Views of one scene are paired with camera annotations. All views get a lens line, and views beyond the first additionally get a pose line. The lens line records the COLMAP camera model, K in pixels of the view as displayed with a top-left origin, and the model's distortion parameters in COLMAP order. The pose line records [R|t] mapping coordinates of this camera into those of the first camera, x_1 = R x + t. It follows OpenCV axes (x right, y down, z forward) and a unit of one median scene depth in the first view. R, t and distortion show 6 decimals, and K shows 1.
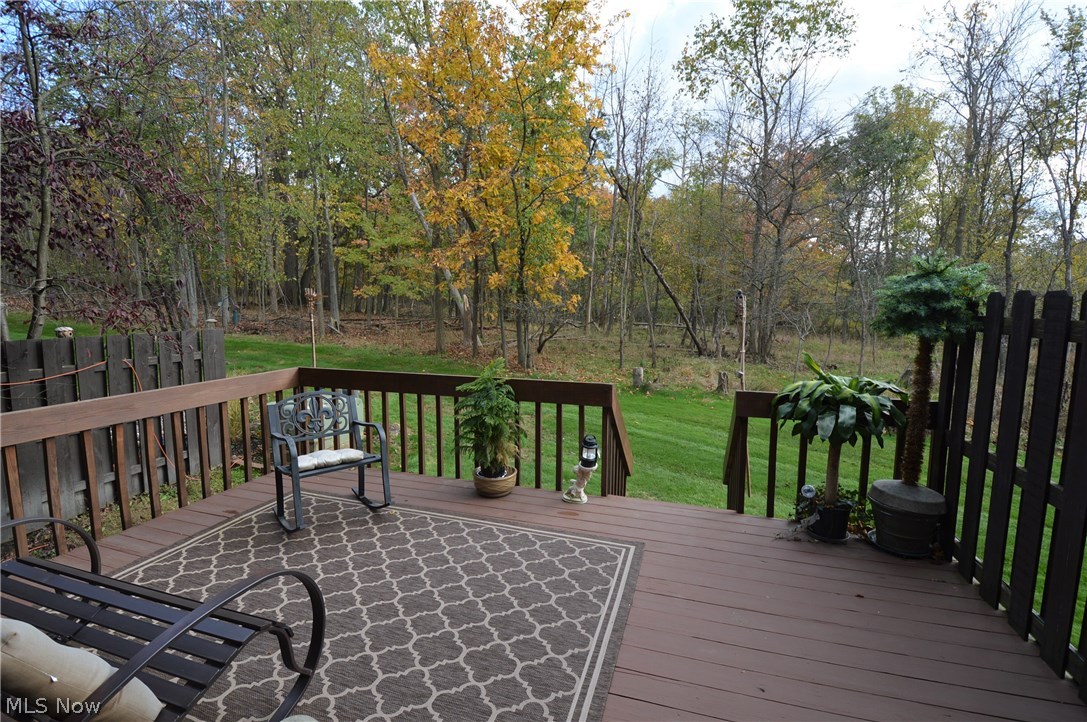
lens RADIAL K [[480.3, 0, 545.6], [0, 480.3, 357.3], [0, 0, 1]] dist [0.024401, -0.026746]
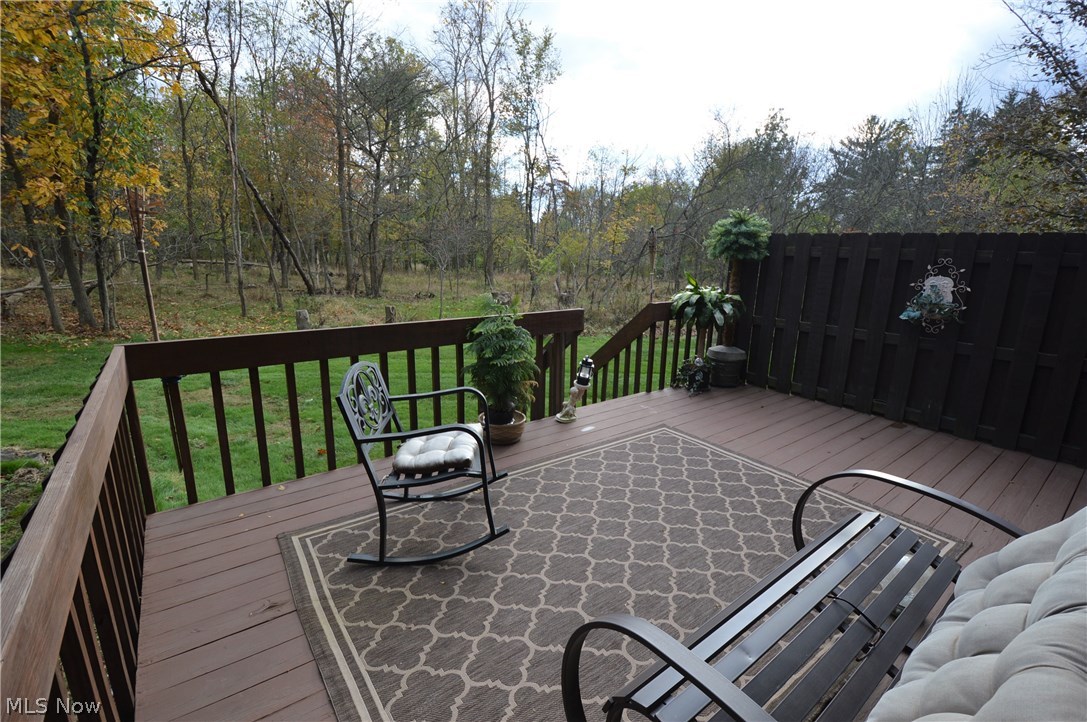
lens RADIAL K [[480.3, 0, 545.6], [0, 480.3, 357.3], [0, 0, 1]] dist [0.024401, -0.026746]
pose [[0.568623, -0.169987, 0.804843, -0.946099], [0.062735, 0.984527, 0.163616, -0.024407], [-0.820203, -0.042544, 0.570489, 0.499902]]
